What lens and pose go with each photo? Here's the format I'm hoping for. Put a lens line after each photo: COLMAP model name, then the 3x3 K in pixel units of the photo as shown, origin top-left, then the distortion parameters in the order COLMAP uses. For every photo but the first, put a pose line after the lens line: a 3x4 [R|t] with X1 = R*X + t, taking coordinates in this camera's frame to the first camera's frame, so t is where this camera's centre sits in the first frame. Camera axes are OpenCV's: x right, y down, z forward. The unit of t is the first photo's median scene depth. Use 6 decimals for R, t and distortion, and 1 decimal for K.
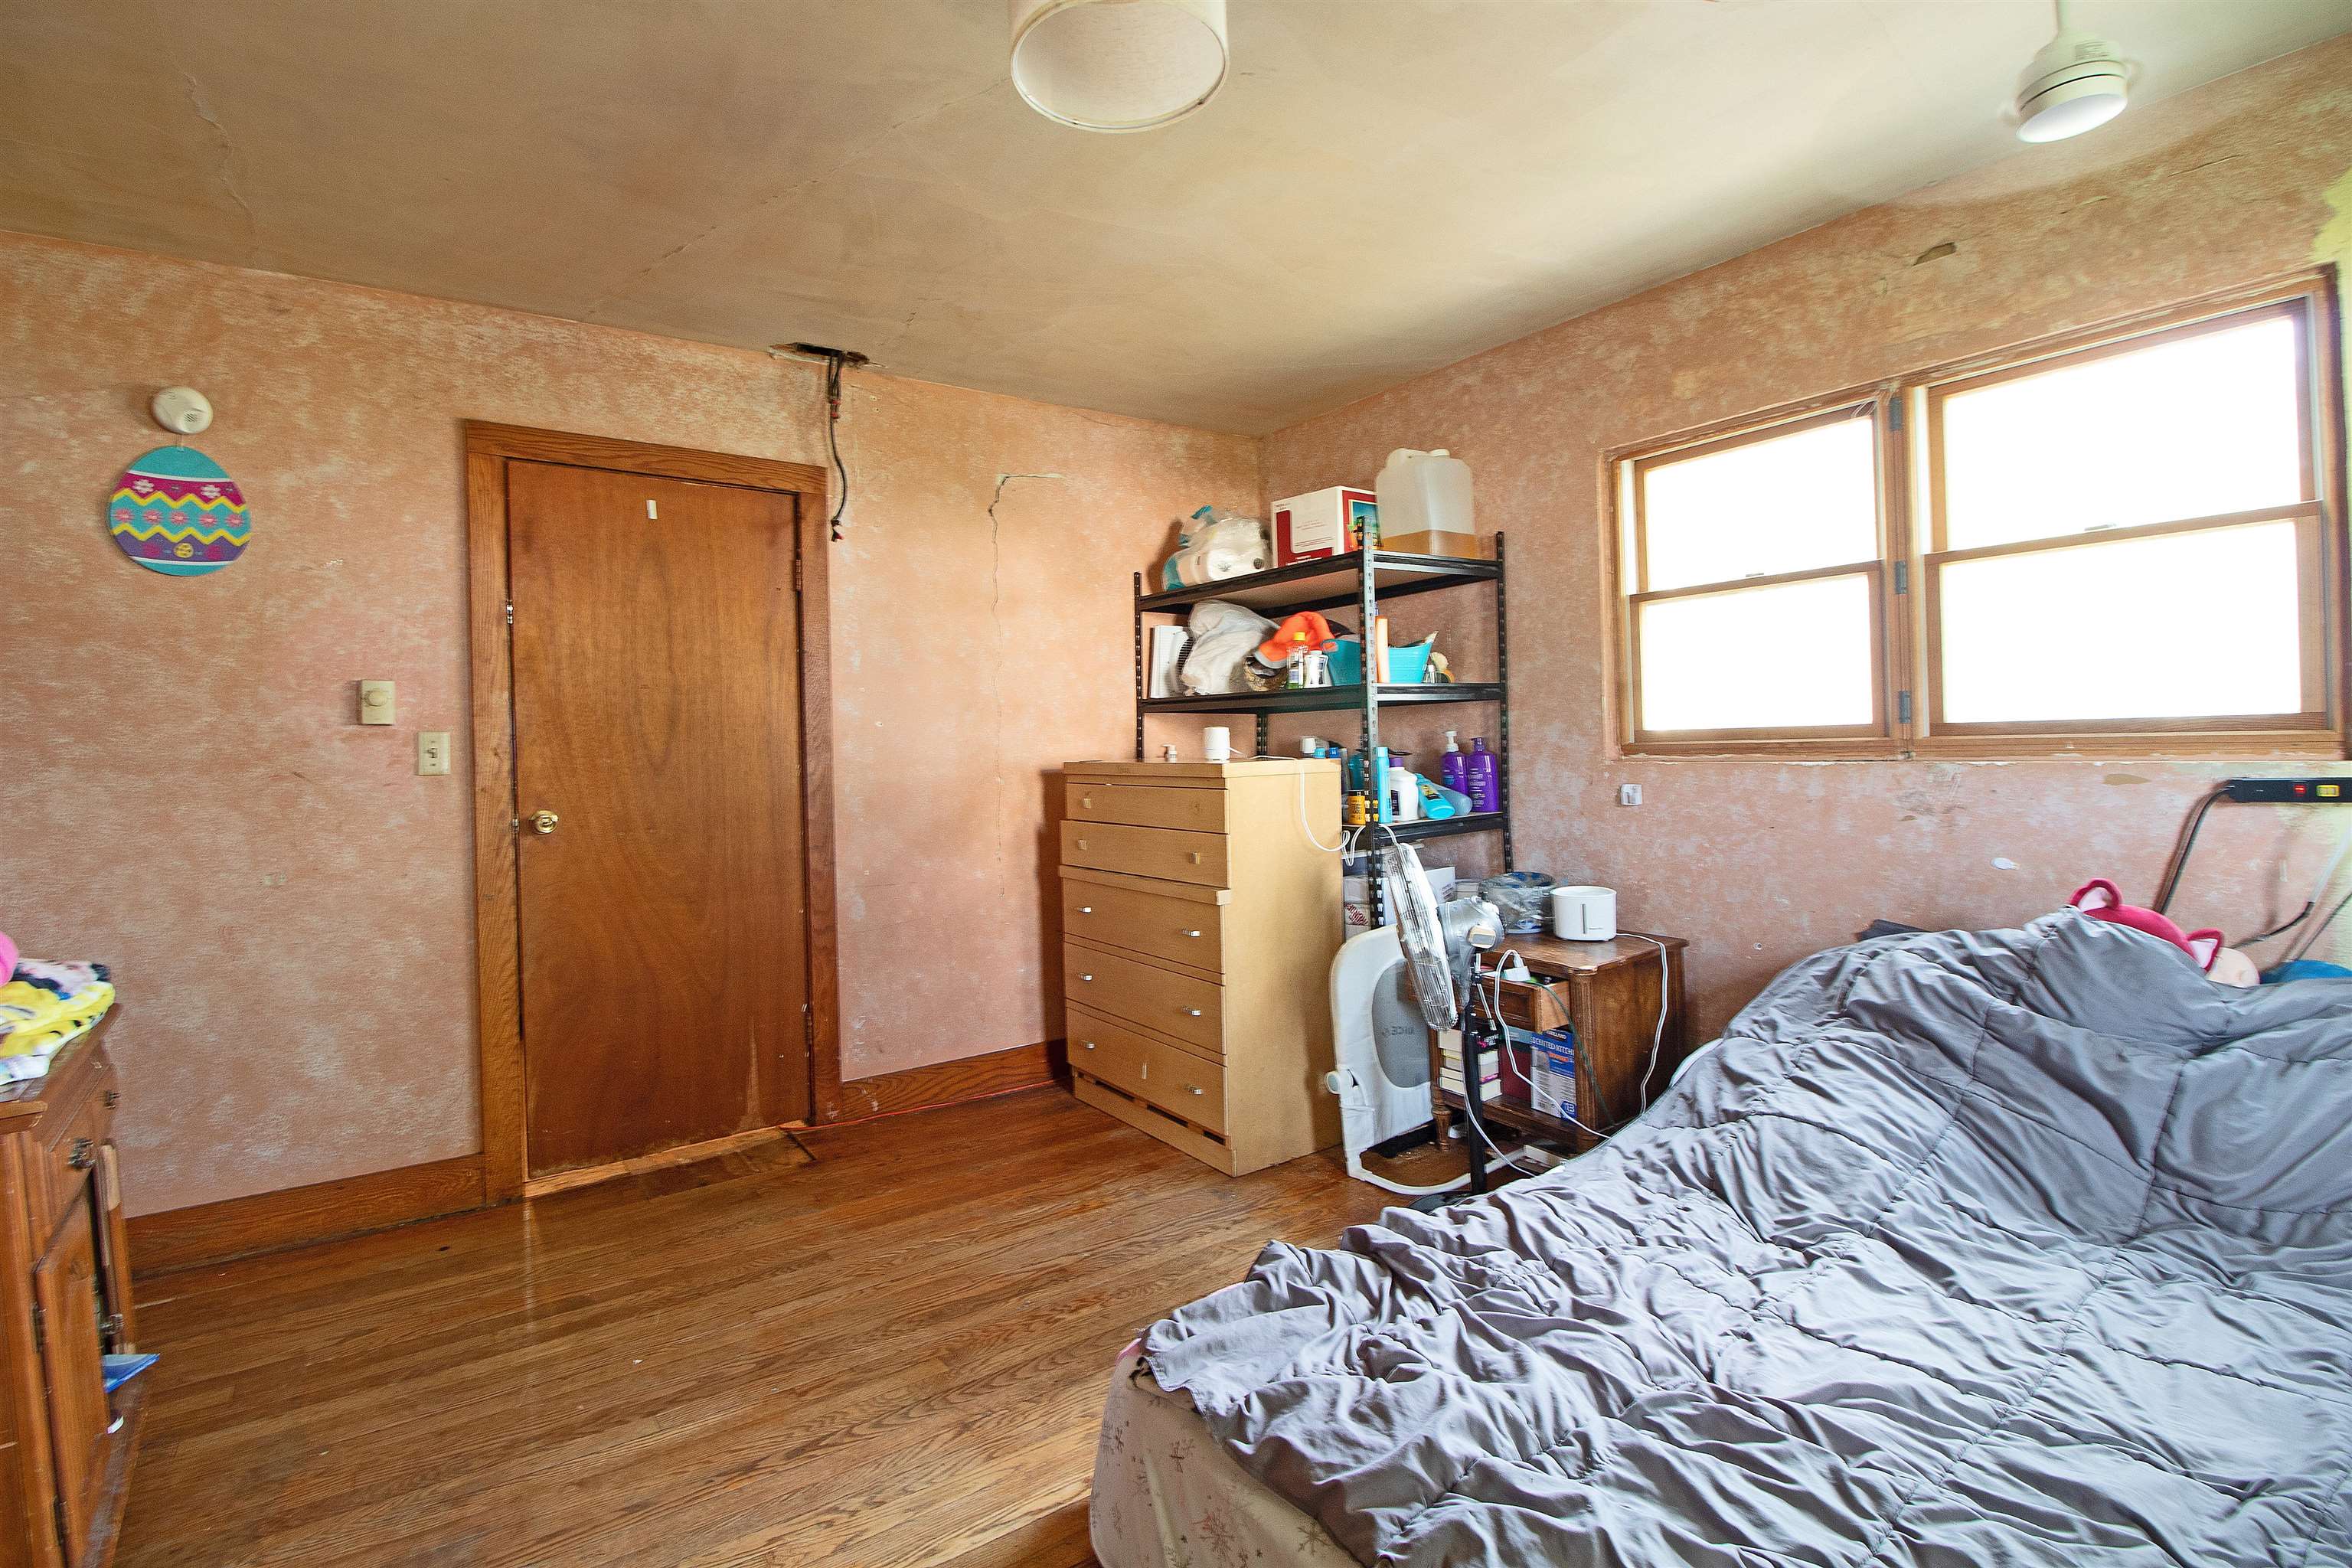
lens RADIAL K [[1102.0, 0, 1182.6], [0, 1102.0, 747.3], [0, 0, 1]] dist [0.000888, -0.009207]
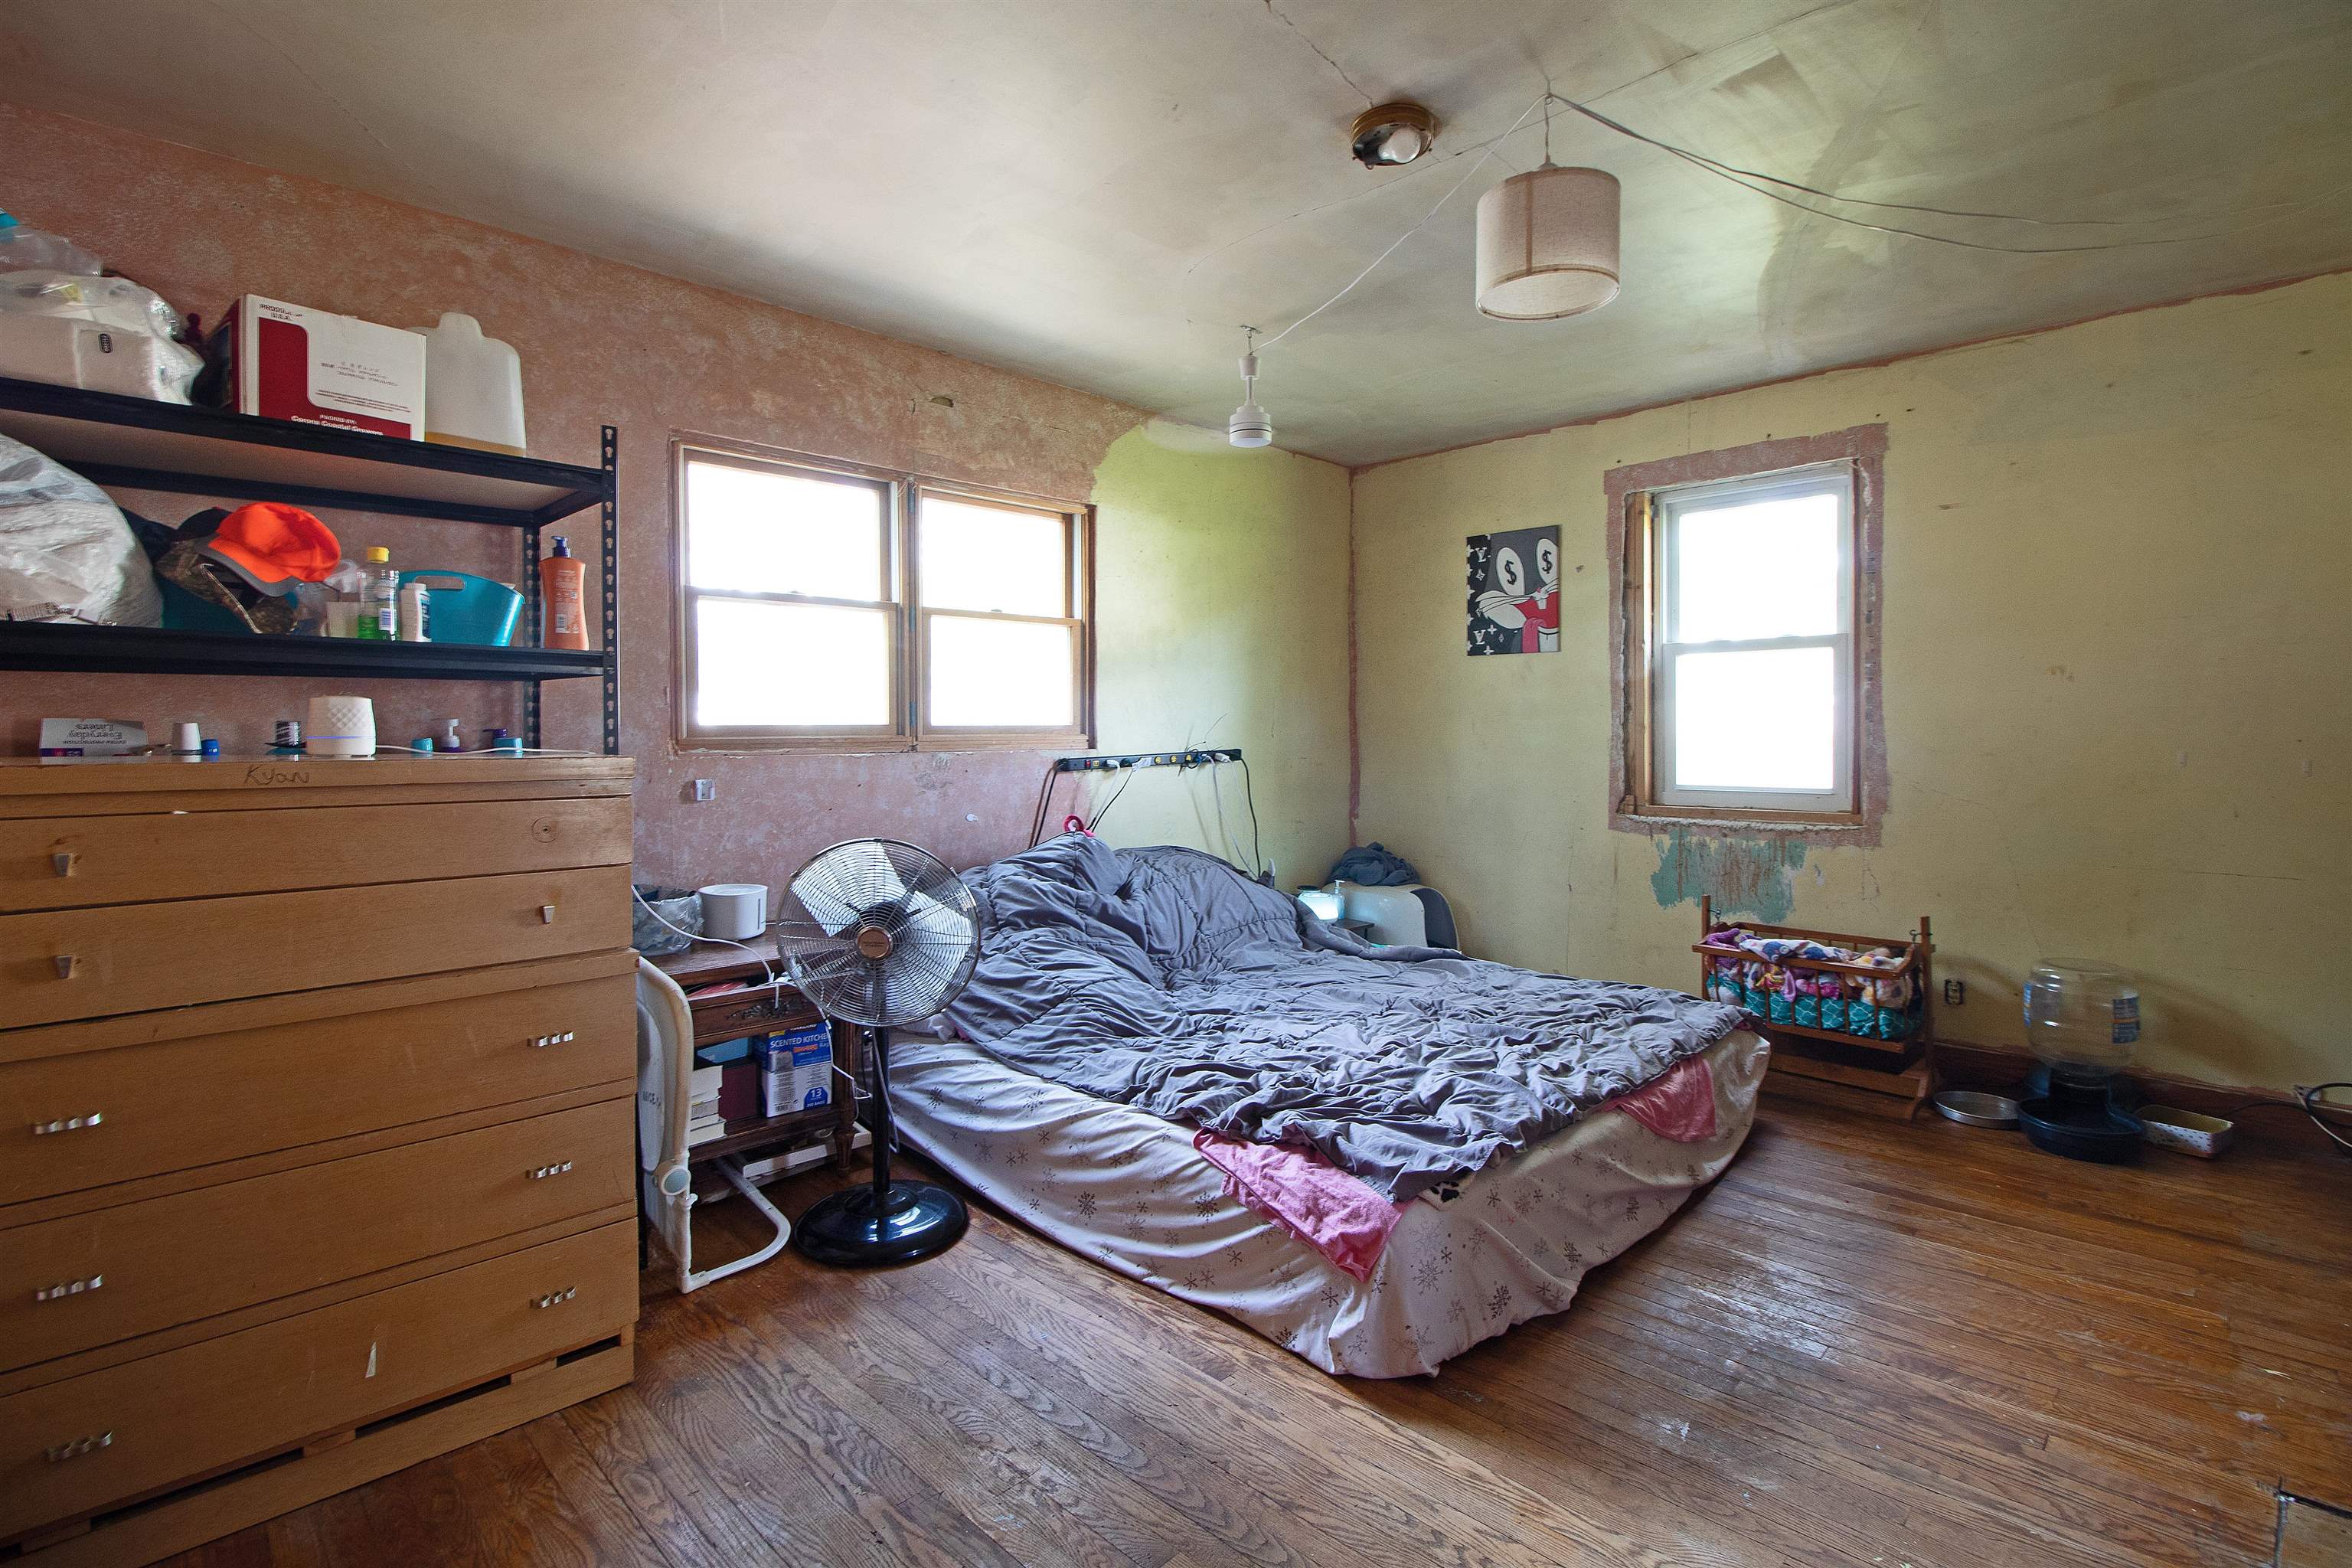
lens RADIAL K [[1102.0, 0, 1182.6], [0, 1102.0, 747.3], [0, 0, 1]] dist [0.000888, -0.009207]
pose [[-0.170088, 0.009717, 0.985381, -0.714177], [0.011434, 0.999904, -0.007886, 0.019902], [-0.985363, 0.009925, -0.170183, 0.840870]]
